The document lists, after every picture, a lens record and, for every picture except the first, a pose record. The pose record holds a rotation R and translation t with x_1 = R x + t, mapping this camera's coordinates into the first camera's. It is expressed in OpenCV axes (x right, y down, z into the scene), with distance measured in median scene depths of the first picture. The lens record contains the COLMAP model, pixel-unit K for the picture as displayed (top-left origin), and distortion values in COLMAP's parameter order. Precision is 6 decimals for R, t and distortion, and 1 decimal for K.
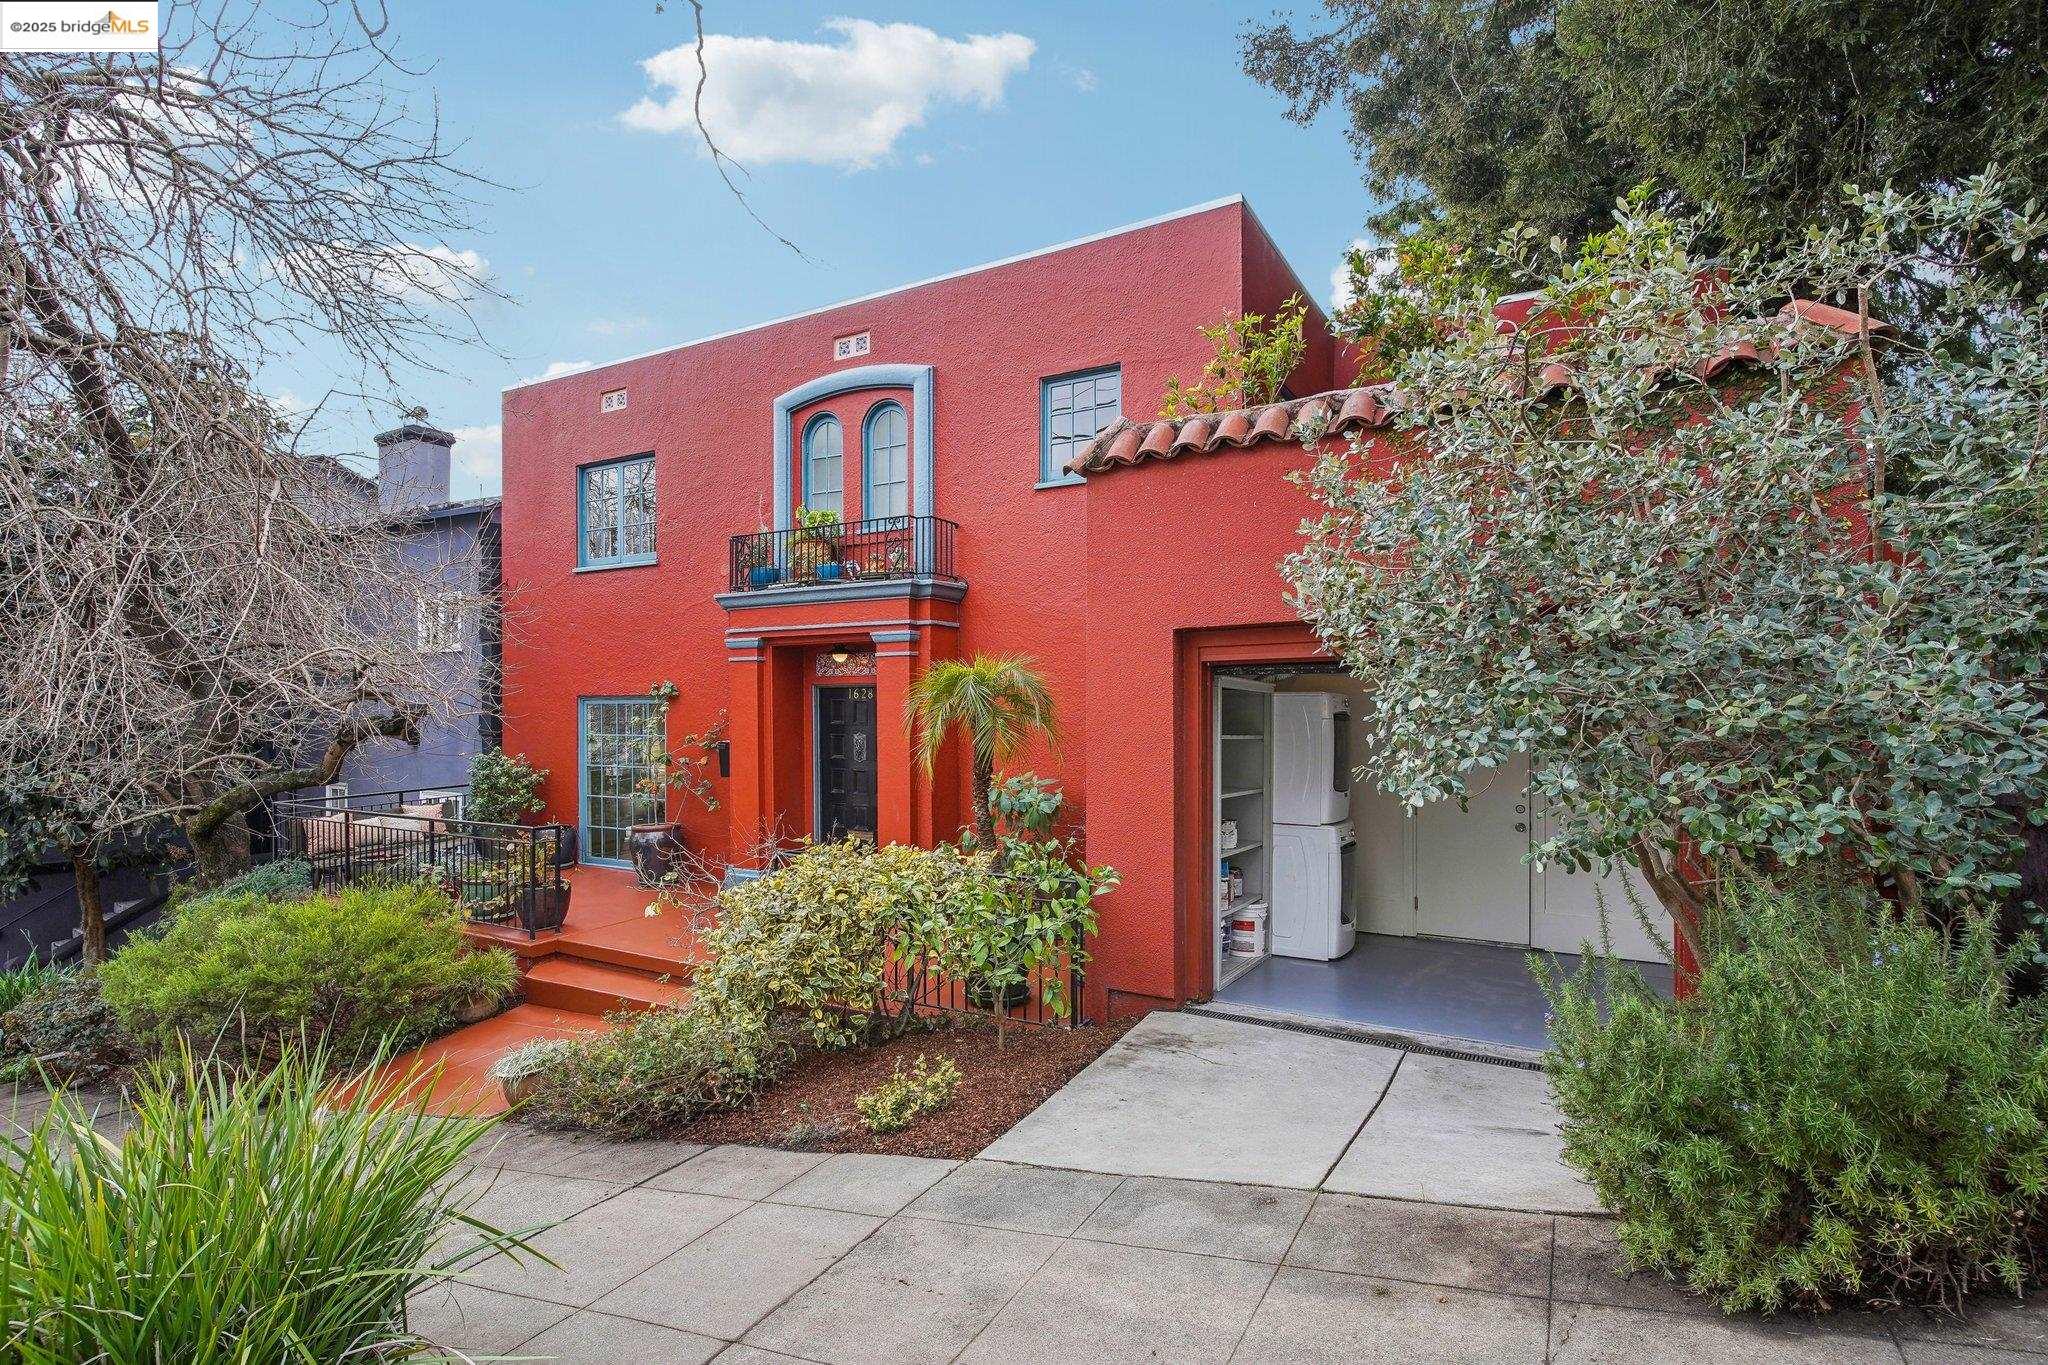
lens RADIAL K [[995.4, 0, 1018.7], [0, 995.4, 690.2], [0, 0, 1]] dist [0.003496, -0.003368]
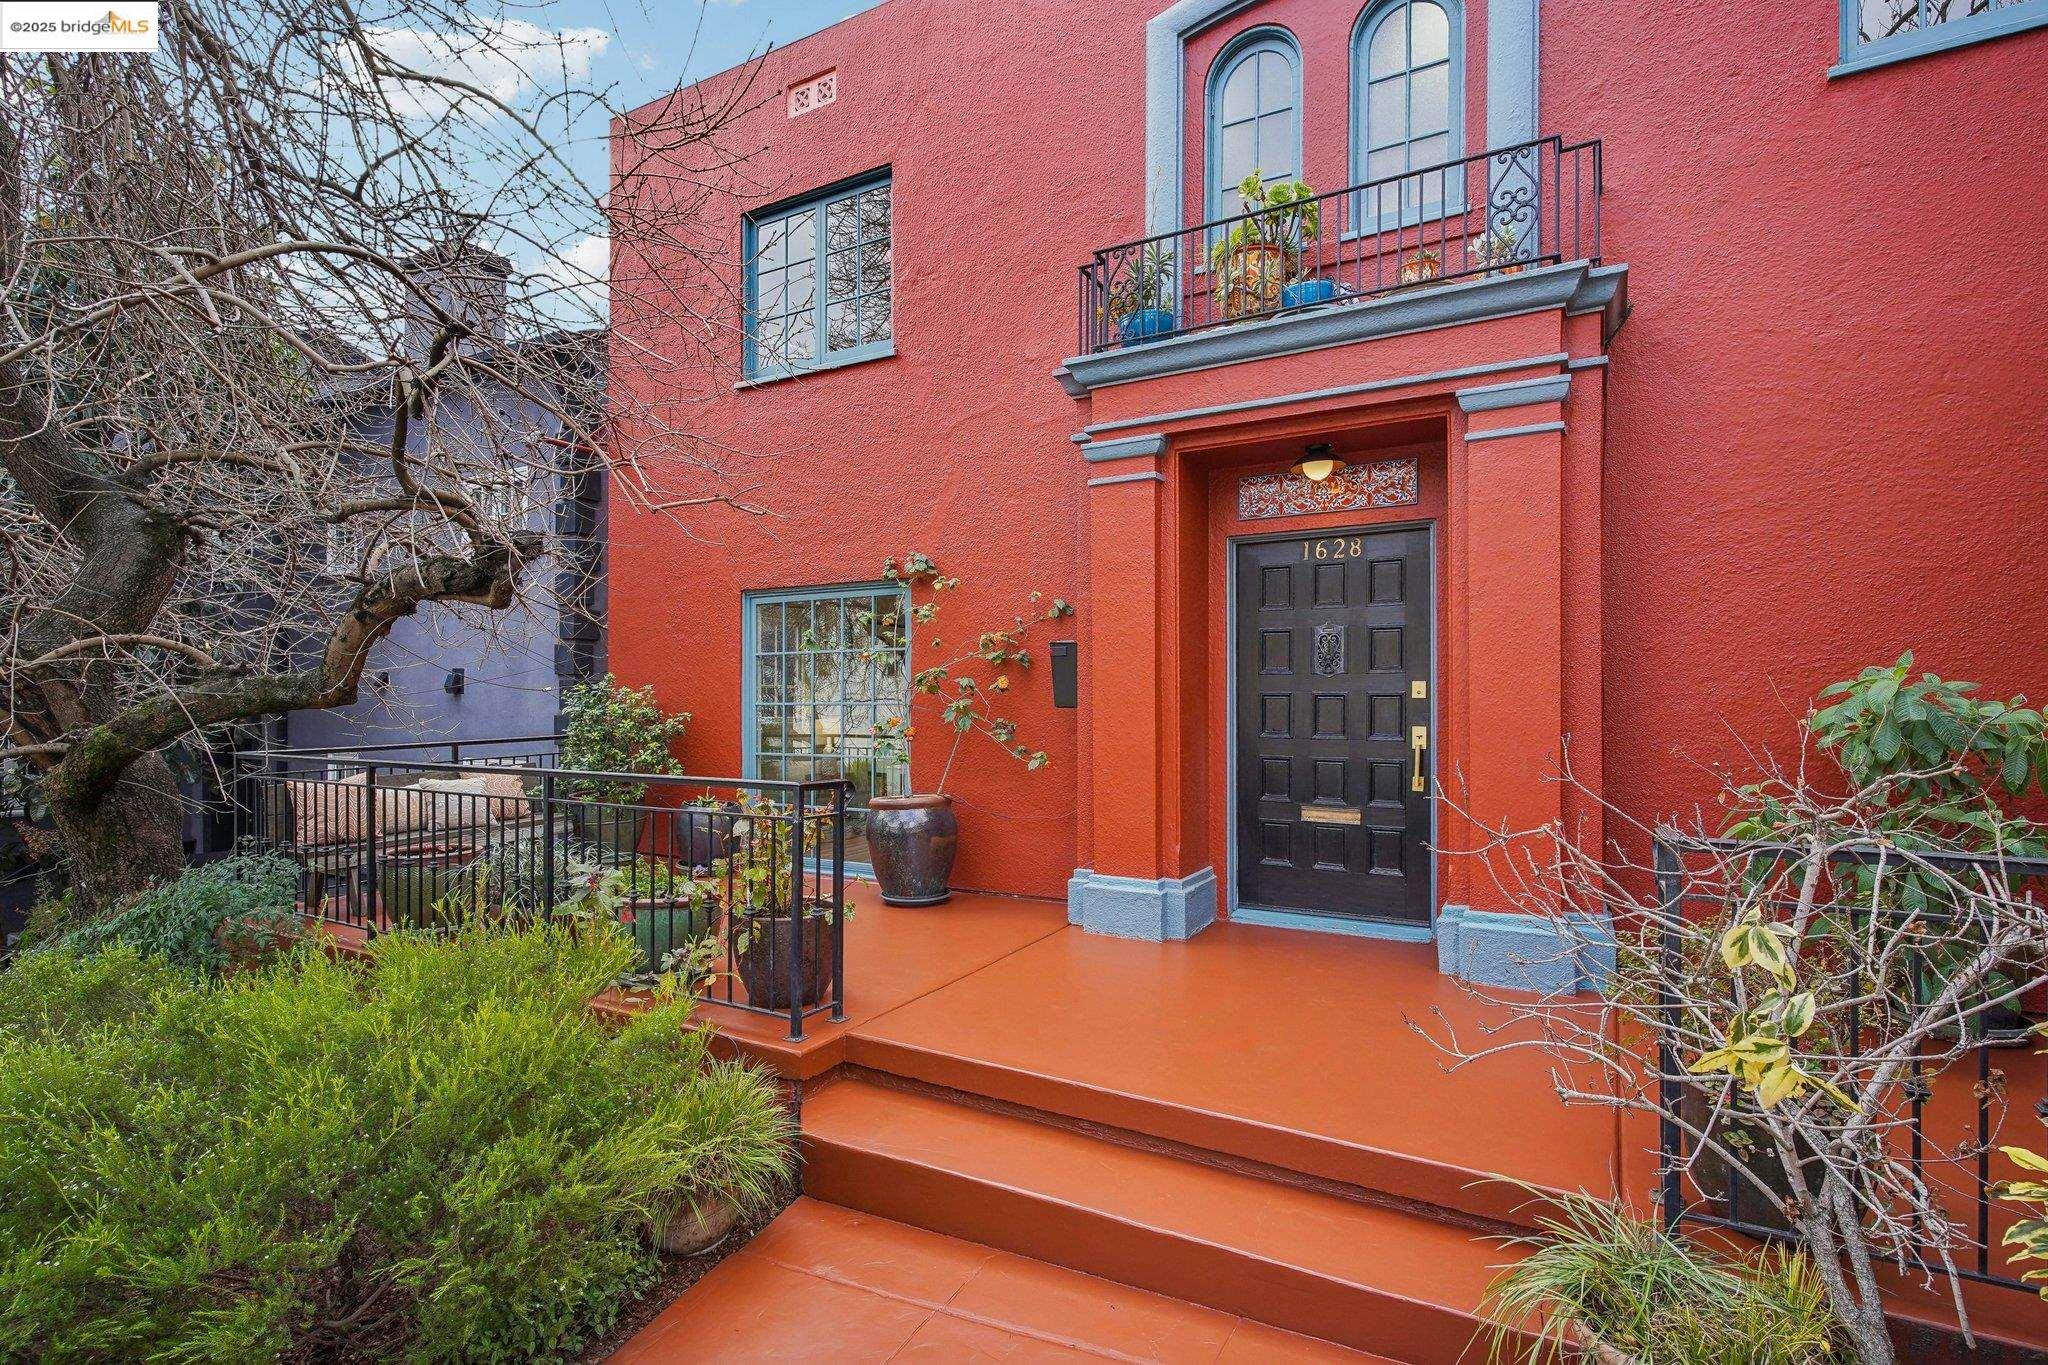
lens RADIAL K [[995.4, 0, 1019.1], [0, 995.4, 691.2], [0, 0, 1]] dist [0.003496, -0.003368]
pose [[0.999993, 0.003765, 0.000128, -0.340864], [-0.003764, 0.999992, -0.001611, 0.084763], [-0.000134, 0.001610, 0.999999, 0.486553]]
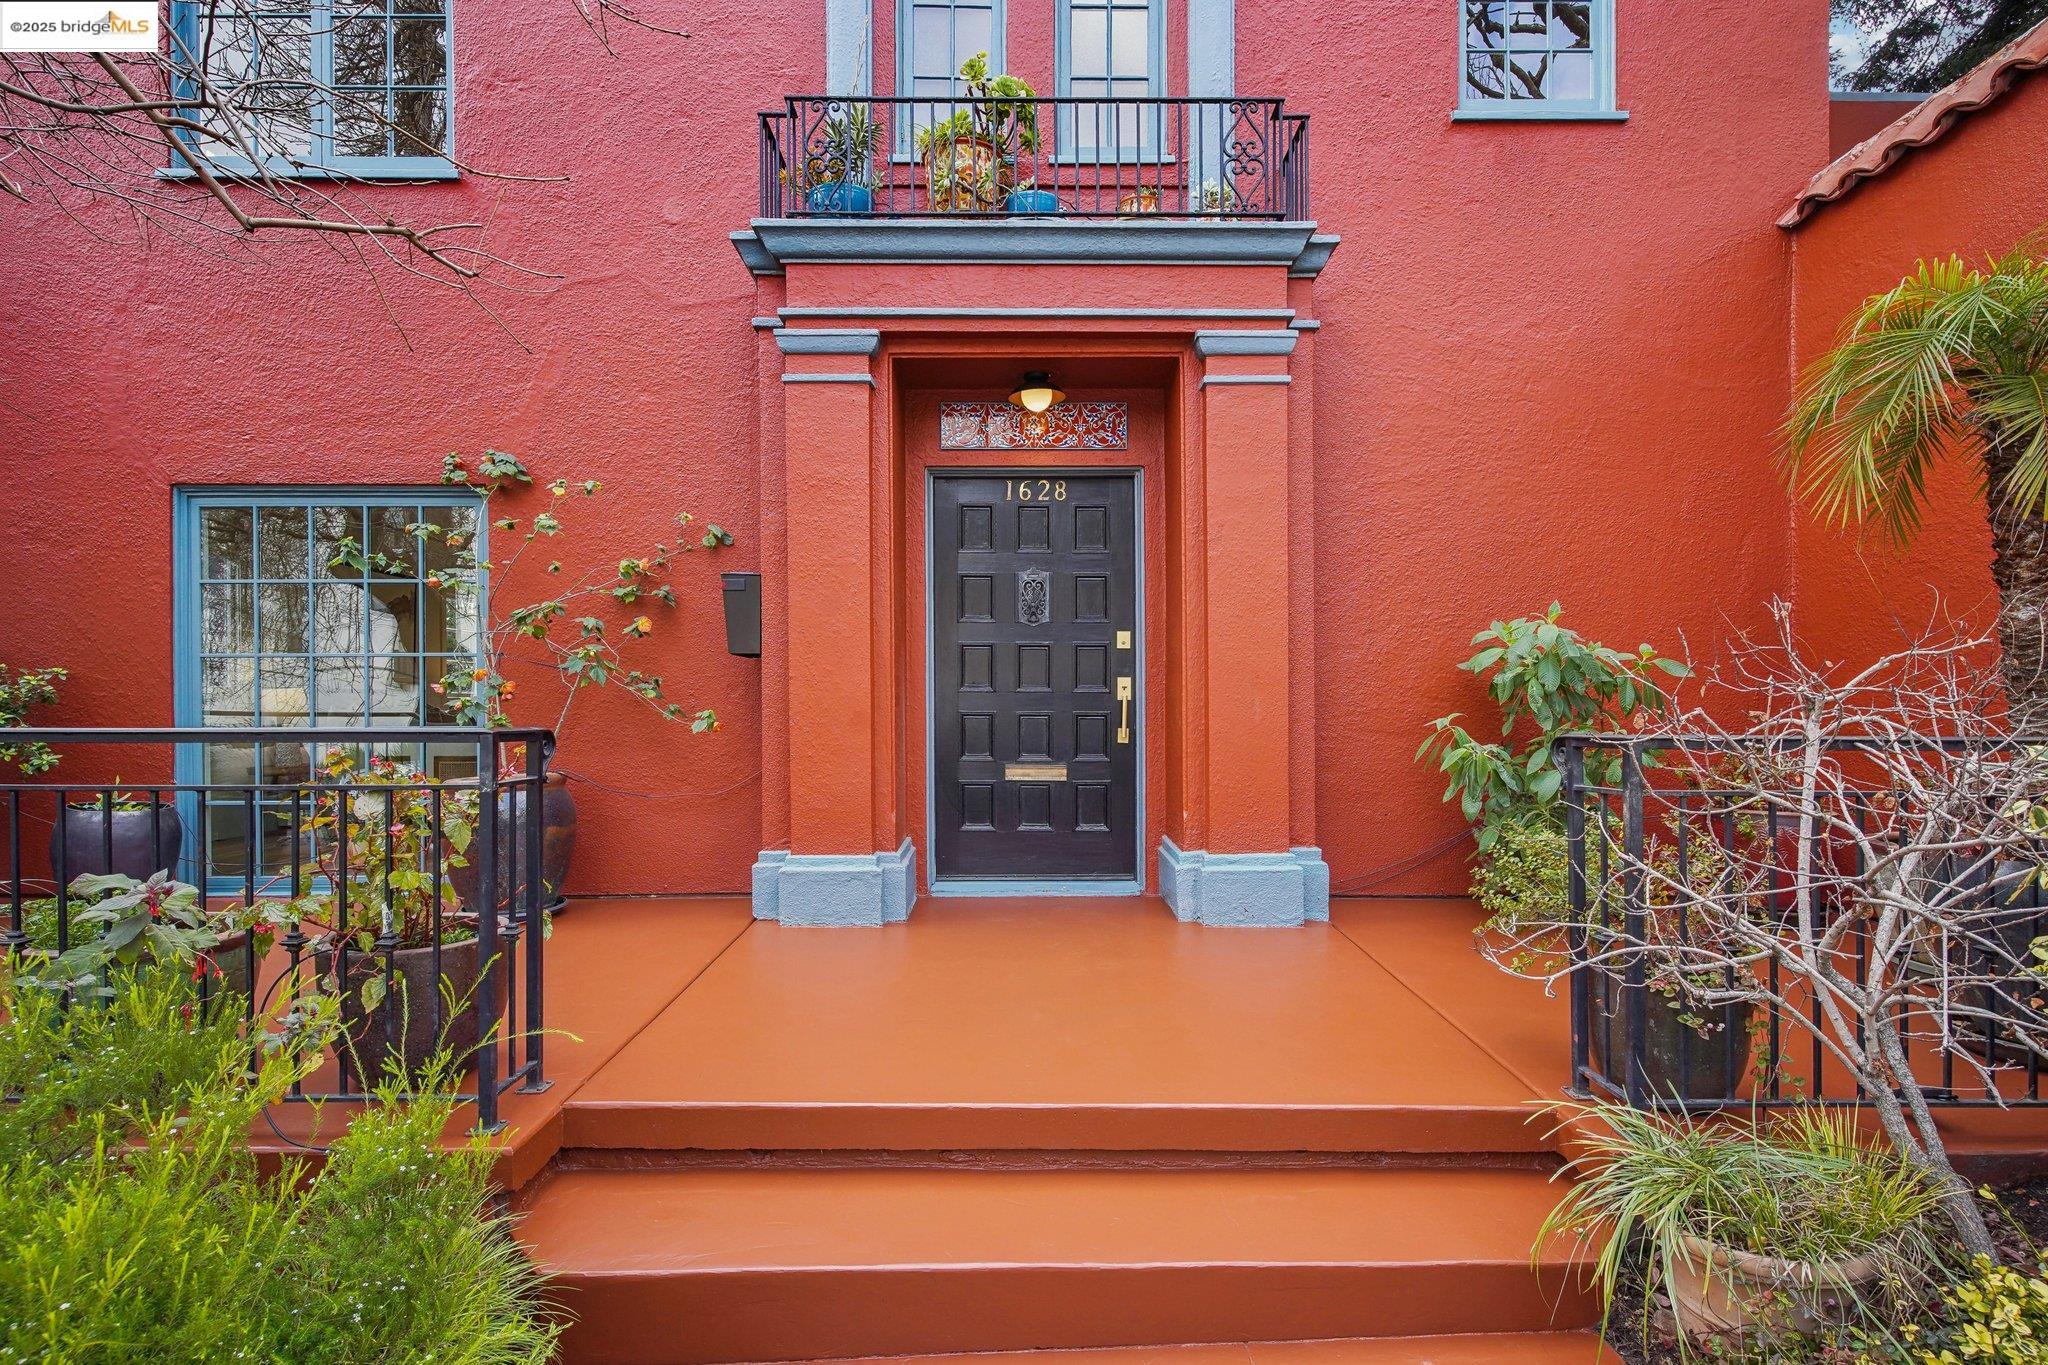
lens RADIAL K [[995.4, 0, 1029.9], [0, 995.4, 697.3], [0, 0, 1]] dist [0.003496, -0.003368]
pose [[0.862490, 0.002709, 0.506067, -0.434327], [-0.007653, 0.999941, 0.007690, 0.108748], [-0.506016, -0.010505, 0.862460, 0.591502]]
